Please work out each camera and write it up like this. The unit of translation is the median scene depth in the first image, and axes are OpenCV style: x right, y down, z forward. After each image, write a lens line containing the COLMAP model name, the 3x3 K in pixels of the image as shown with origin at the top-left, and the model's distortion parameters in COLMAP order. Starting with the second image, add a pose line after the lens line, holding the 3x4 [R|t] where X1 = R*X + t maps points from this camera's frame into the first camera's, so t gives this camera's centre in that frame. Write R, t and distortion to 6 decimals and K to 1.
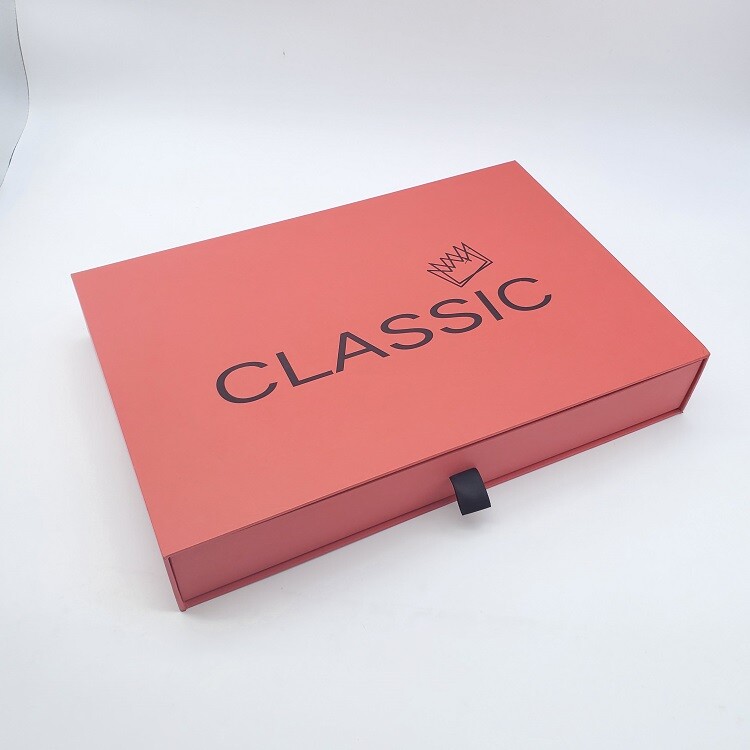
lens RADIAL K [[752.5, 0, 370.6], [0, 752.5, 376.4], [0, 0, 1]] dist [0.114096, 0.000000]
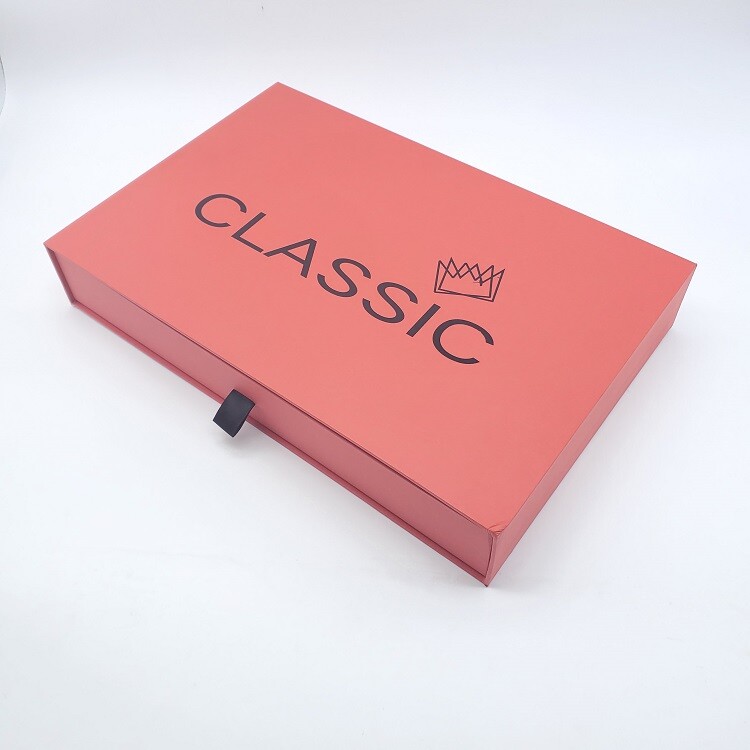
lens RADIAL K [[752.5, 0, 376.7], [0, 752.5, 373.3], [0, 0, 1]] dist [0.114096, 0.000000]
pose [[0.461695, 0.685037, -0.563526, 0.692749], [-0.631633, 0.699934, 0.333364, -0.318913], [0.622798, 0.202029, 0.755849, 0.279248]]
